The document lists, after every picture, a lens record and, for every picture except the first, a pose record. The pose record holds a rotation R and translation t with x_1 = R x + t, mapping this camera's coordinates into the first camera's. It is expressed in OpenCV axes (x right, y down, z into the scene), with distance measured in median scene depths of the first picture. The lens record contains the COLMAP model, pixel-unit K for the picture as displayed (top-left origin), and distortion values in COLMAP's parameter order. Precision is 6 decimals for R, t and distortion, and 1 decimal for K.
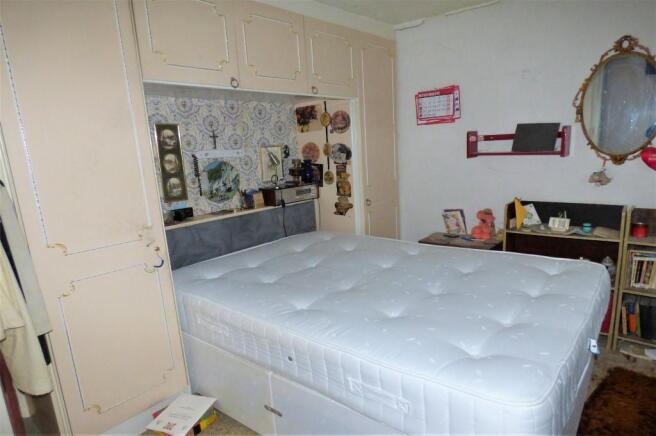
lens RADIAL K [[417.6, 0, 328.0], [0, 417.6, 218.0], [0, 0, 1]] dist [-0.005069, -0.002462]
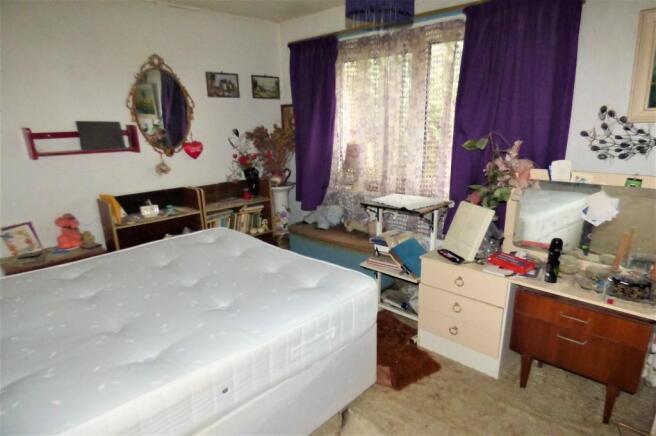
lens RADIAL K [[406.0, 0, 328.0], [0, 406.0, 218.0], [0, 0, 1]] dist [0.002638, 0.000968]
pose [[0.106679, -0.194057, 0.975173, -0.481381], [0.193194, 0.966123, 0.171121, -0.062415], [-0.975344, 0.170142, 0.140556, 0.364290]]
